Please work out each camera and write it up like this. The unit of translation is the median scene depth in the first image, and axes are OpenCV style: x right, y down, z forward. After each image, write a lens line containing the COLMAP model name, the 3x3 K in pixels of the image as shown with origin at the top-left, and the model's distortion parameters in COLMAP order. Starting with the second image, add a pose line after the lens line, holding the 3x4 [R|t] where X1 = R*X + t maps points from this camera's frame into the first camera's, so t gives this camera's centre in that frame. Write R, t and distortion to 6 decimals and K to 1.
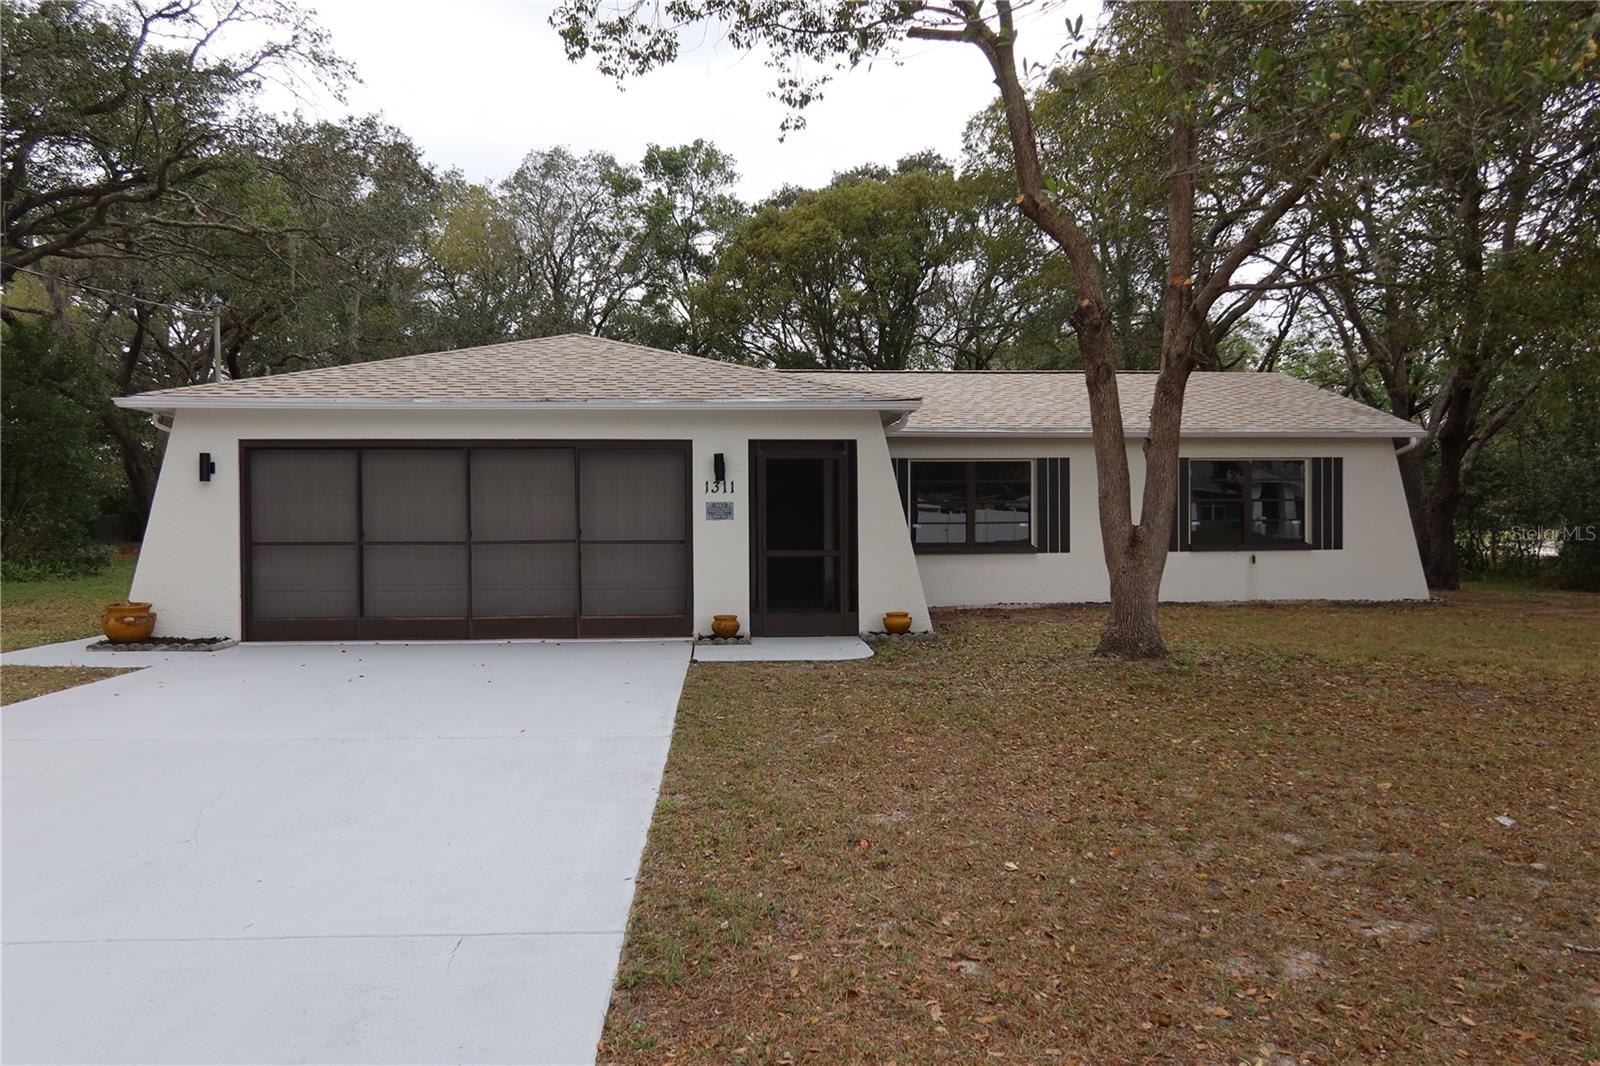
lens RADIAL K [[1103.9, 0, 794.8], [0, 1103.9, 544.7], [0, 0, 1]] dist [-0.029681, 0.012692]
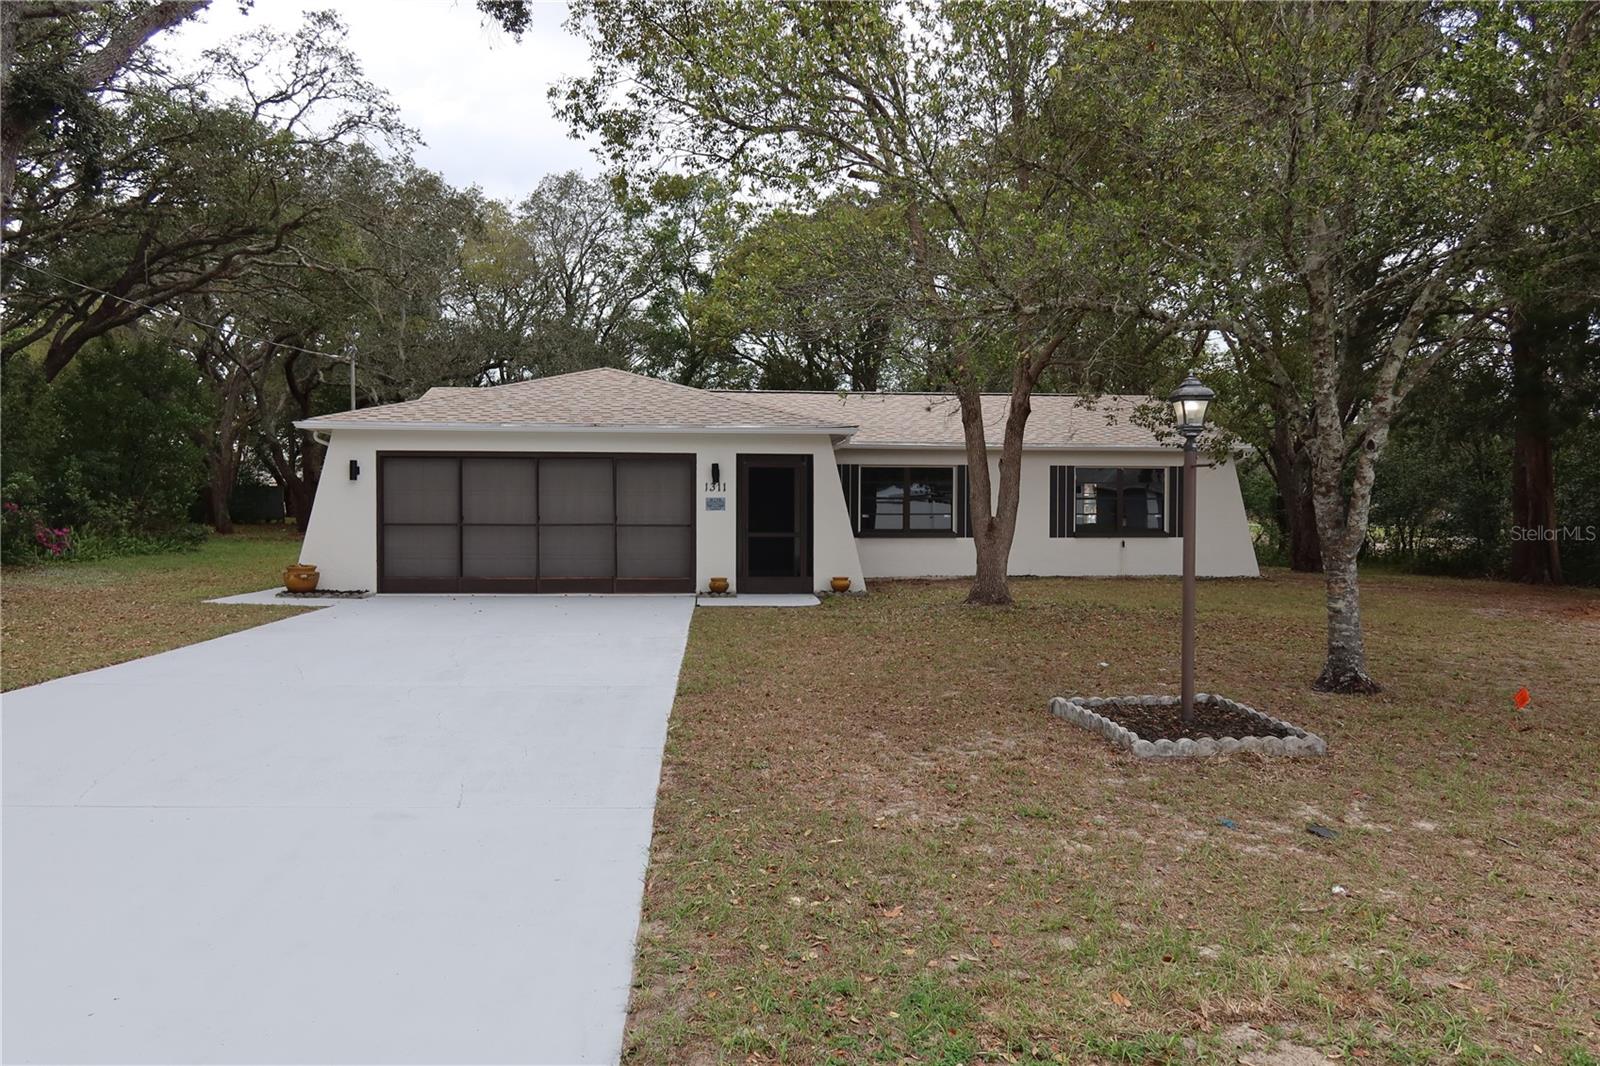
lens RADIAL K [[1103.9, 0, 794.8], [0, 1103.9, 544.7], [0, 0, 1]] dist [-0.029681, 0.012692]
pose [[0.999949, 0.008784, 0.004965, 0.026540], [-0.008828, 0.999920, 0.009007, 0.007705], [-0.004886, -0.009050, 0.999947, -0.407352]]
